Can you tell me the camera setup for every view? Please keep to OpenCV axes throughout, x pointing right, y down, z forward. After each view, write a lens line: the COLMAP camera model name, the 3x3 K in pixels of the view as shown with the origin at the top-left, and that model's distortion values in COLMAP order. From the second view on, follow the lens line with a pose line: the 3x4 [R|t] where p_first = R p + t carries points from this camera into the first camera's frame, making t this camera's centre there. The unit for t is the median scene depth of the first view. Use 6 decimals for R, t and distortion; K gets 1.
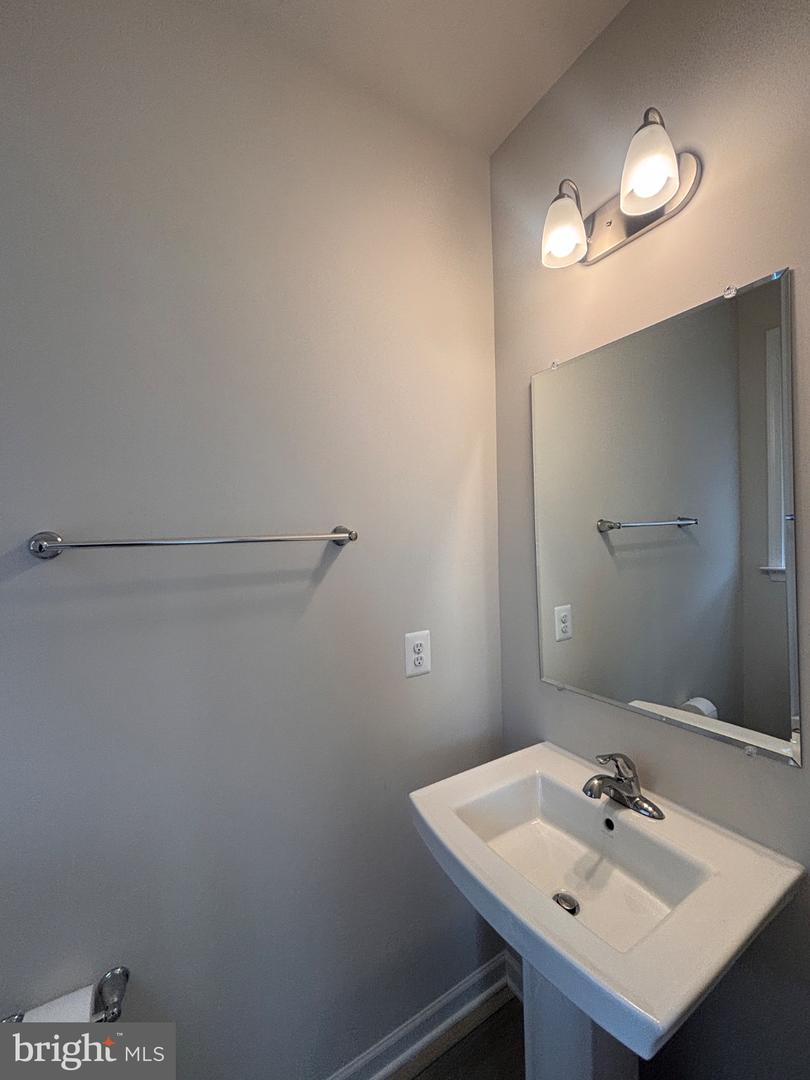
lens RADIAL K [[435.3, 0, 402.2], [0, 435.3, 538.7], [0, 0, 1]] dist [0.001796, -0.000015]
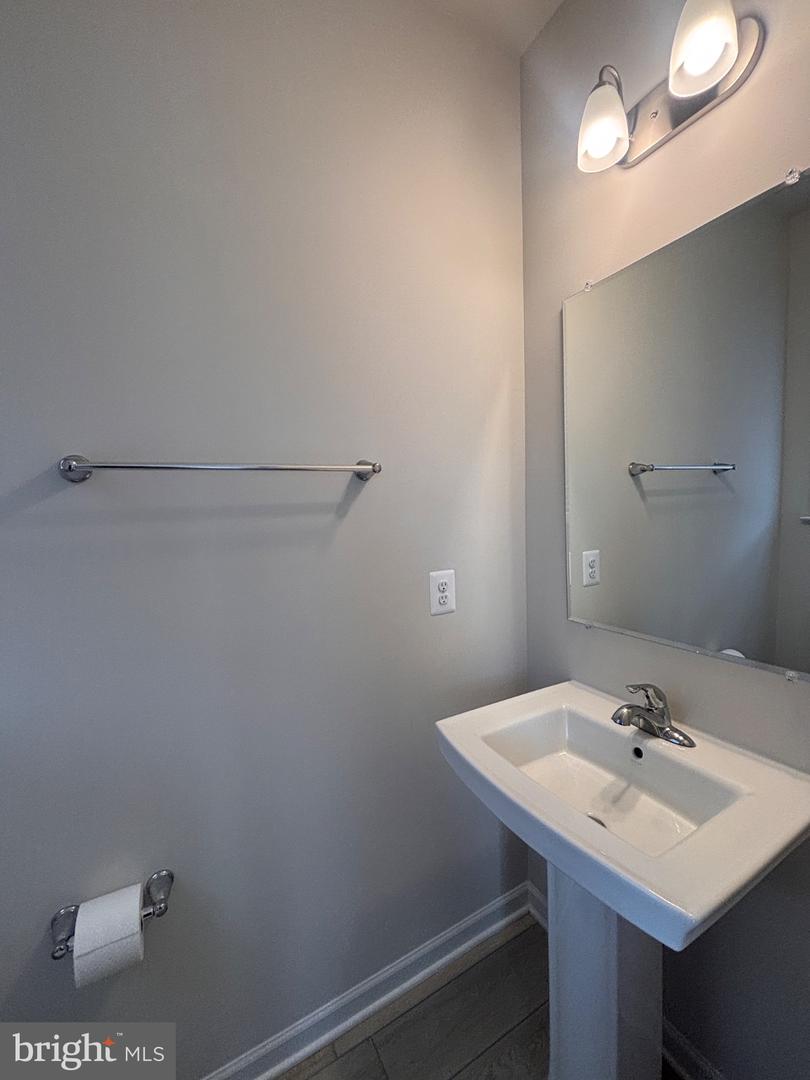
lens RADIAL K [[435.3, 0, 402.4], [0, 435.3, 541.1], [0, 0, 1]] dist [0.001796, -0.000015]
pose [[0.998992, -0.005788, -0.044508, -0.013267], [0.008623, 0.997928, 0.063757, 0.097634], [0.044046, -0.064076, 0.996972, 0.014445]]
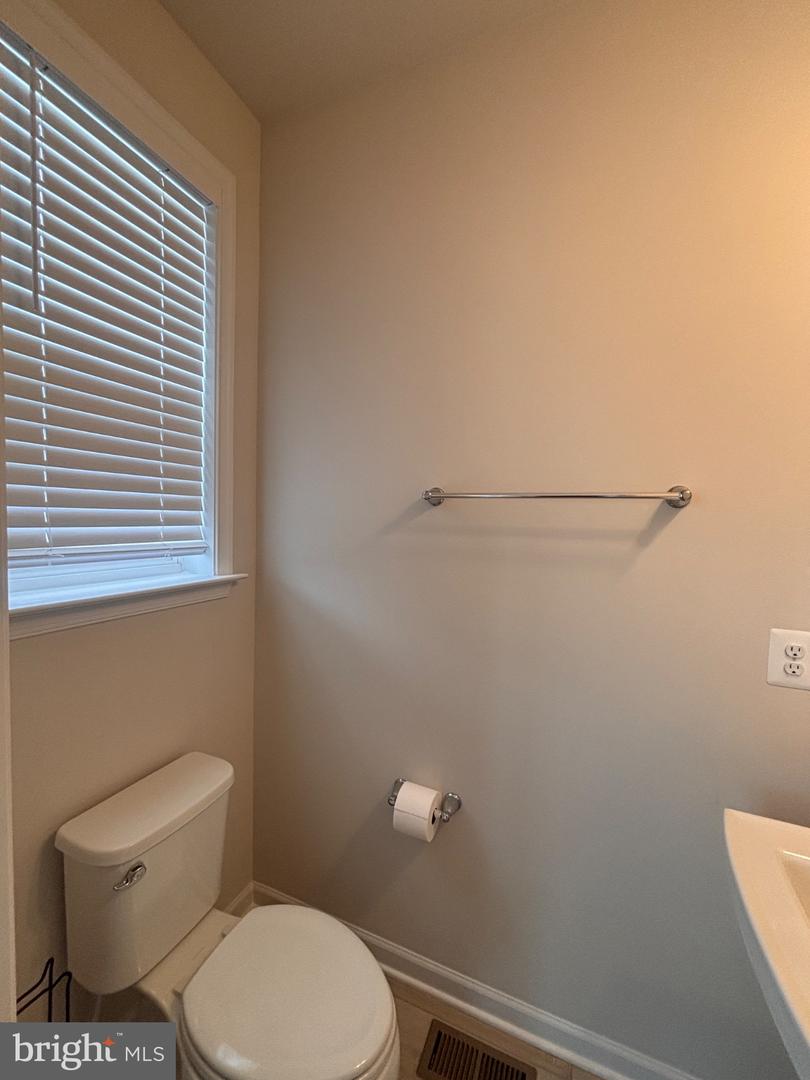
lens RADIAL K [[435.3, 0, 405.2], [0, 435.3, 539.3], [0, 0, 1]] dist [0.001796, -0.000015]
pose [[0.577127, 0.083440, -0.812380, 0.284947], [-0.056783, 0.996459, 0.062007, 0.059633], [0.814678, 0.010344, 0.579822, 0.029766]]
